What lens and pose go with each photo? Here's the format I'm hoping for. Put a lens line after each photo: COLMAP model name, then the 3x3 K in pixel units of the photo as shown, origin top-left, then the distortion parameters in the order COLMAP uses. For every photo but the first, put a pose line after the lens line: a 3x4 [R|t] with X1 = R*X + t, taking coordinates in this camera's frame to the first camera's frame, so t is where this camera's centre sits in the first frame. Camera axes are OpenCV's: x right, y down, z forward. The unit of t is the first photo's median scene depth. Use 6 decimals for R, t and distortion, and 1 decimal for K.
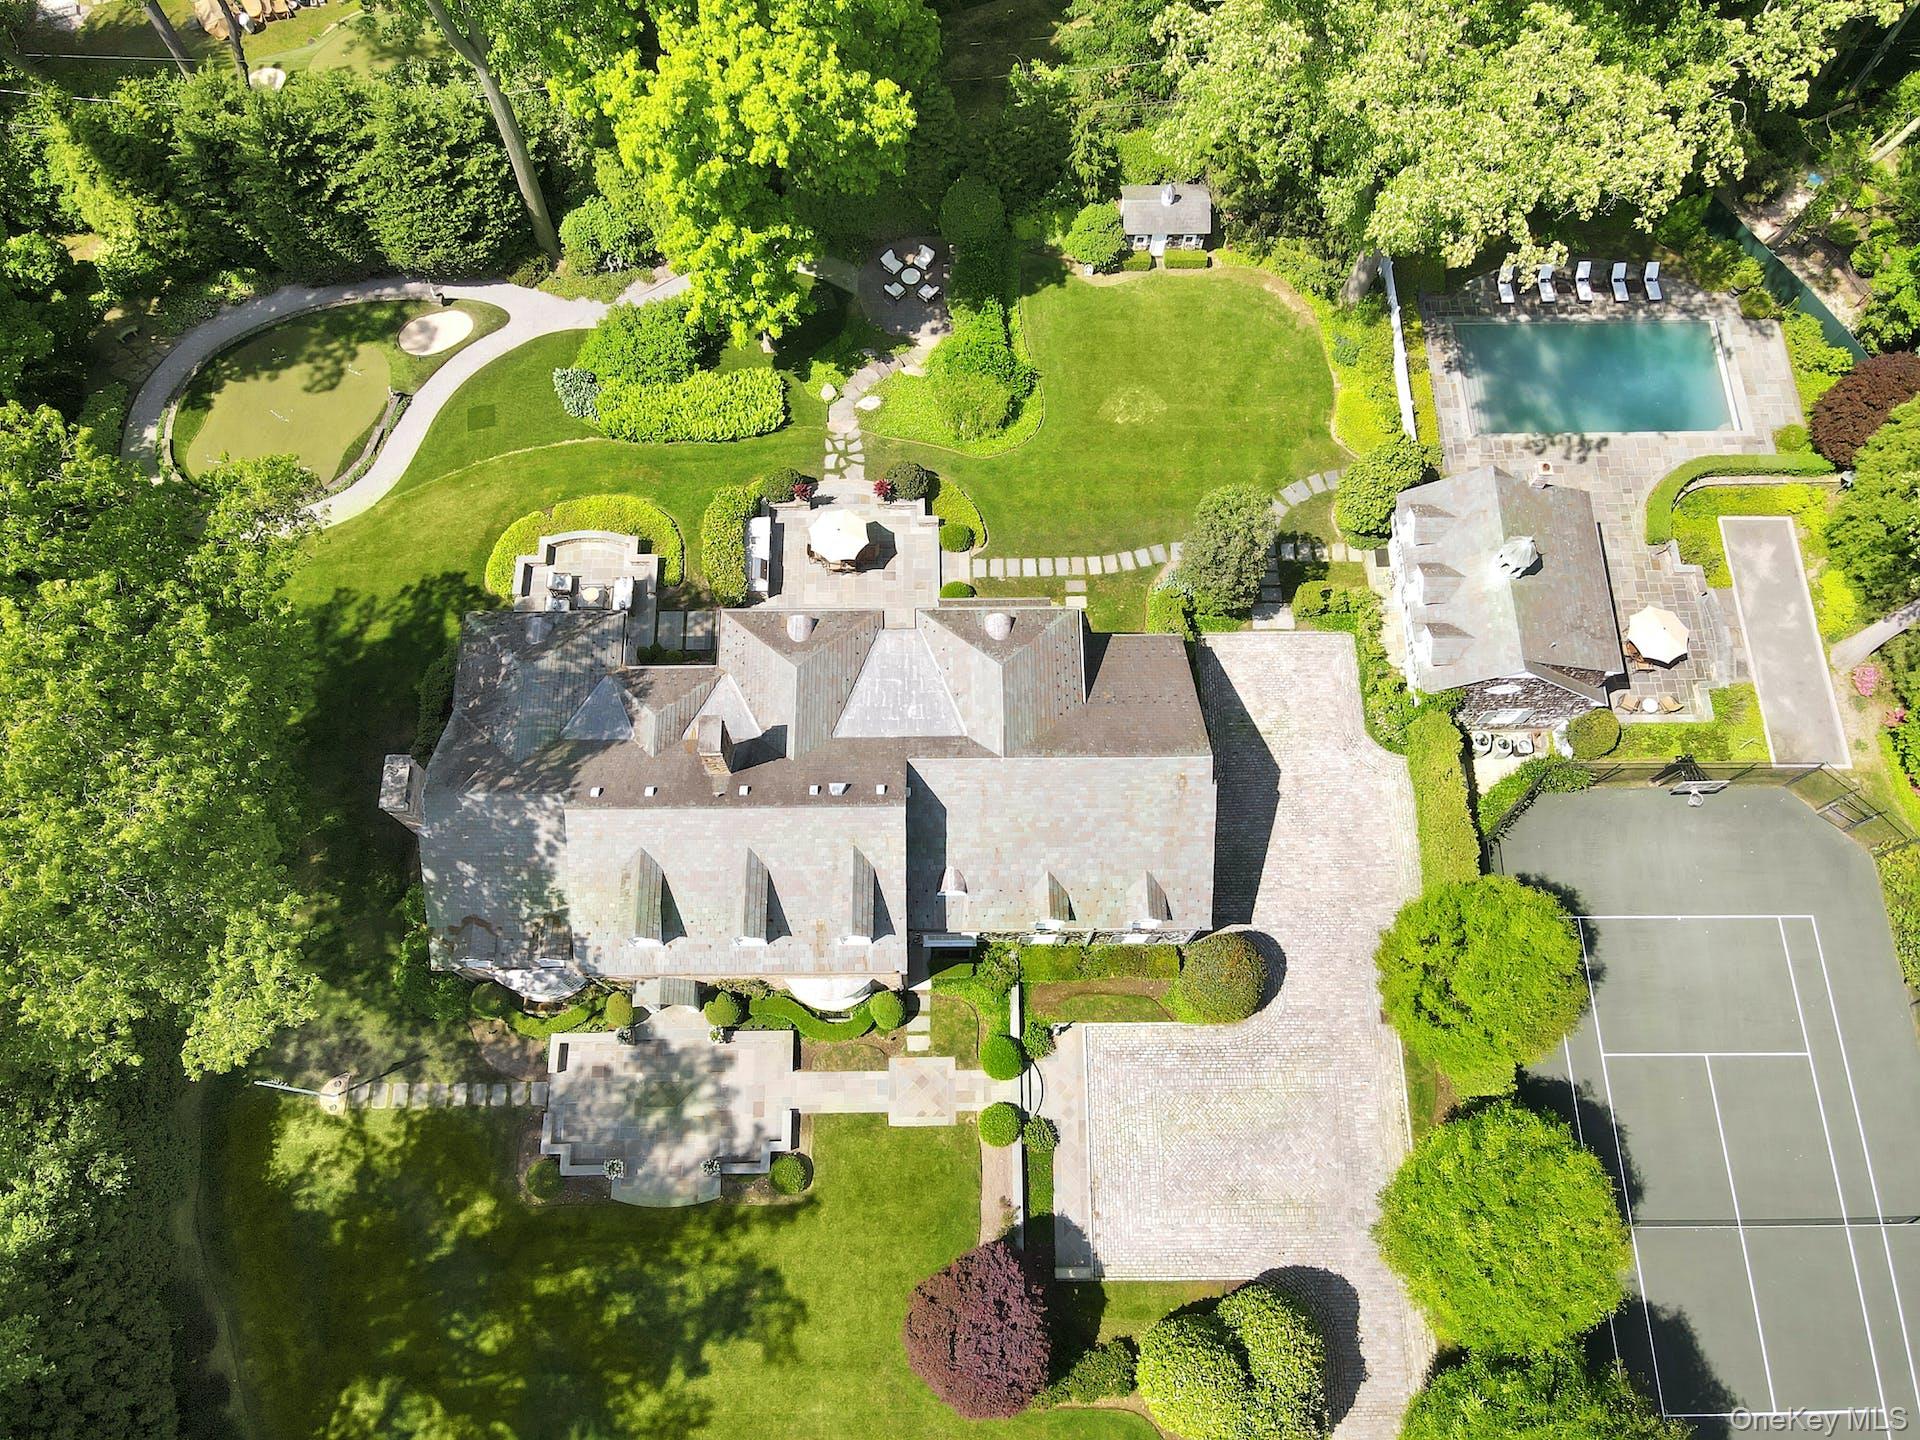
lens RADIAL K [[1369.8, 0, 960.0], [0, 1369.8, 720.0], [0, 0, 1]] dist [-0.028916, 0.073816]
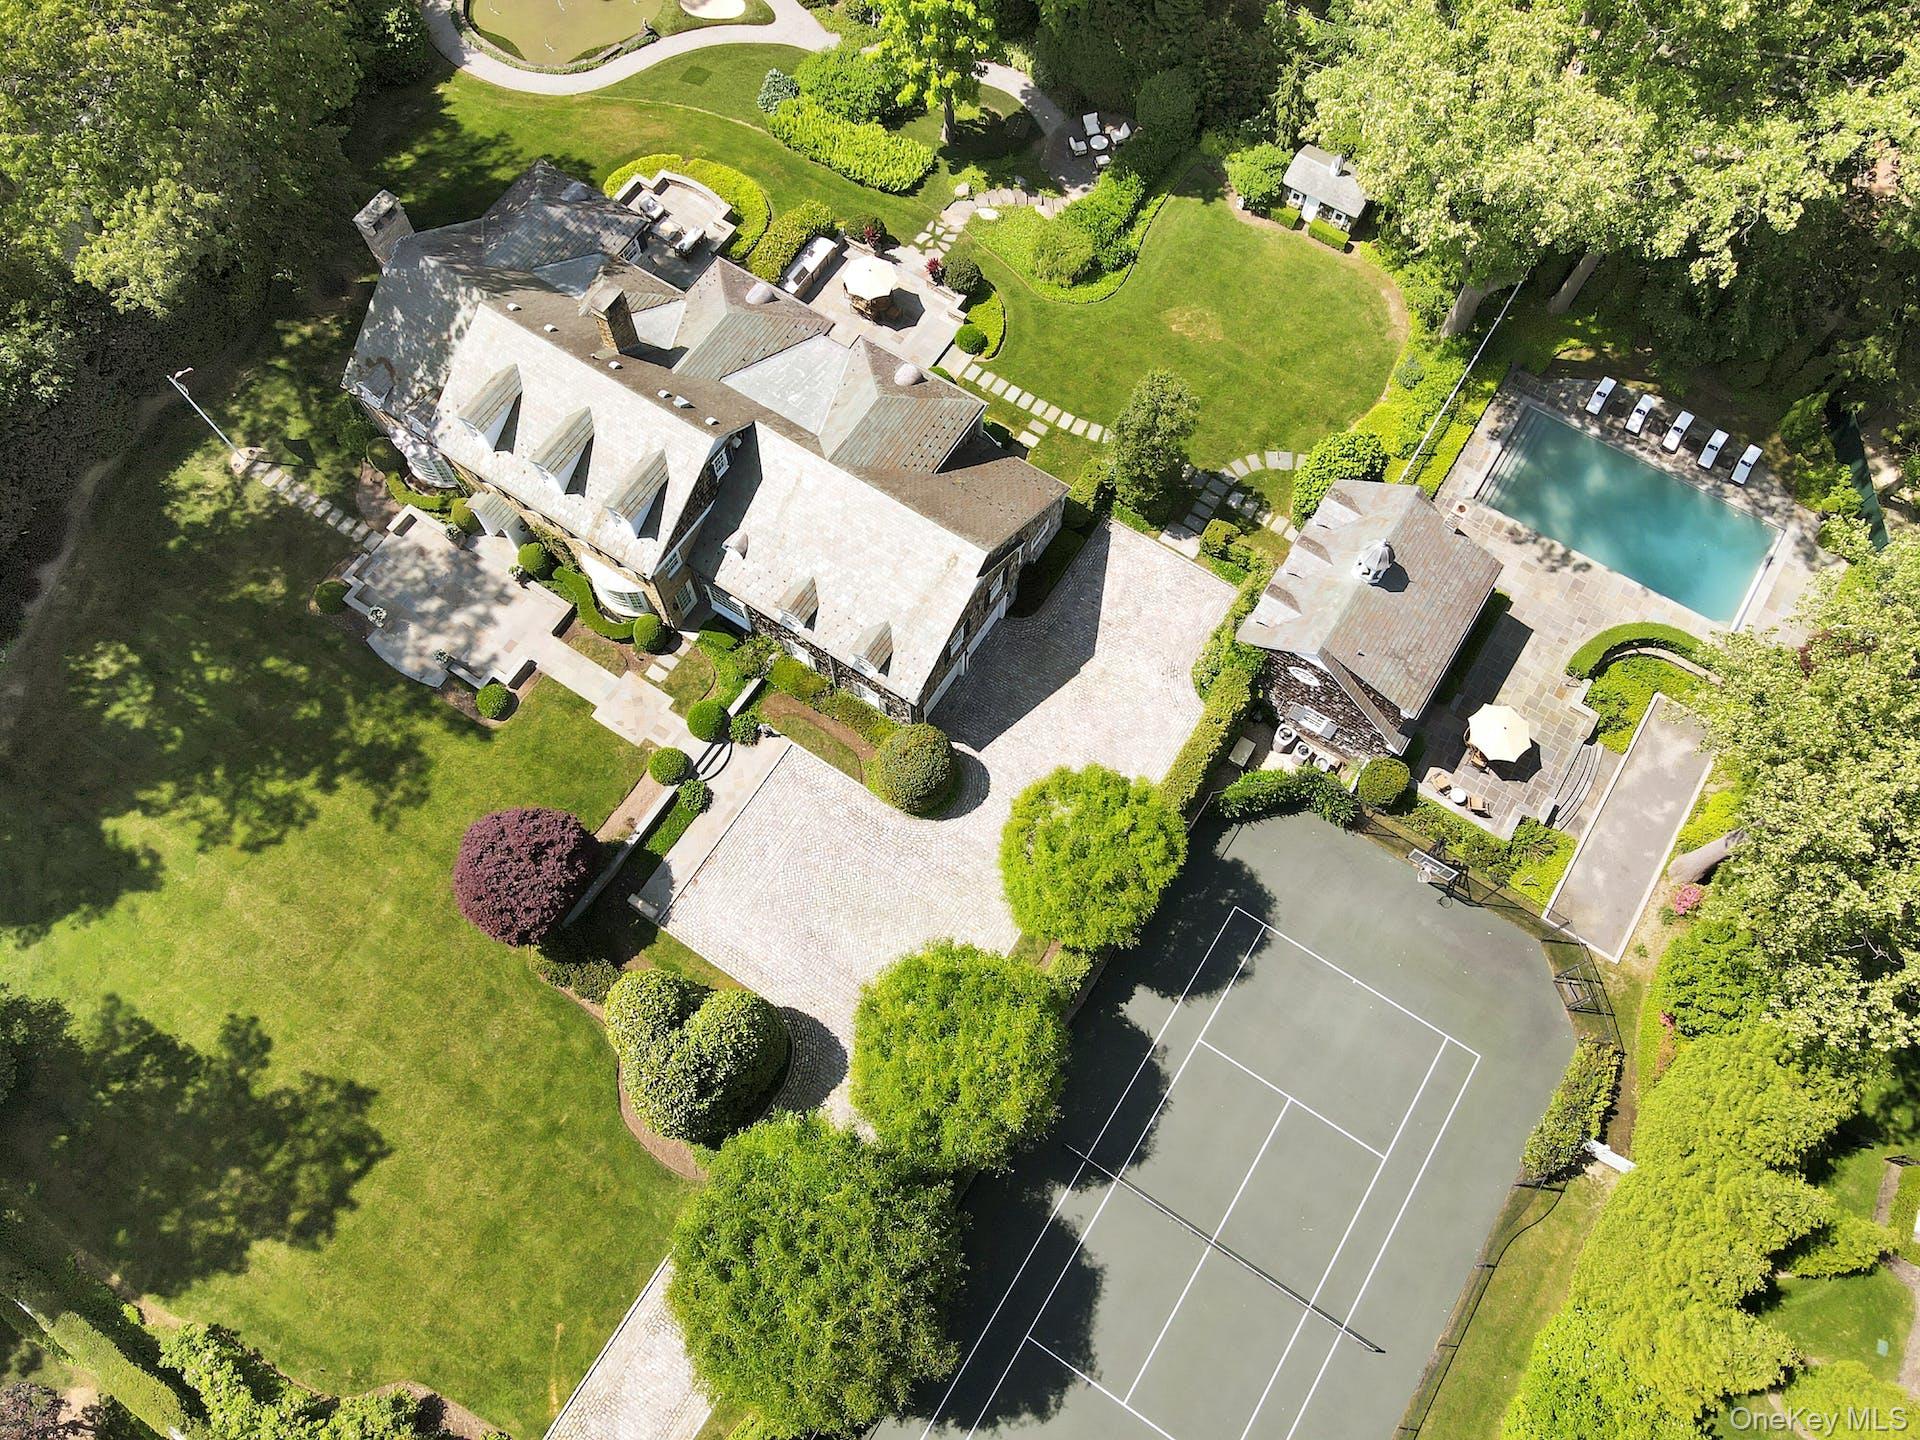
lens RADIAL K [[1369.8, 0, 960.0], [0, 1369.8, 720.0], [0, 0, 1]] dist [-0.028916, 0.073816]
pose [[0.833827, 0.512893, -0.204139, 0.380640], [-0.518452, 0.854598, 0.029480, 0.099192], [0.189577, 0.081255, 0.978498, -0.026829]]
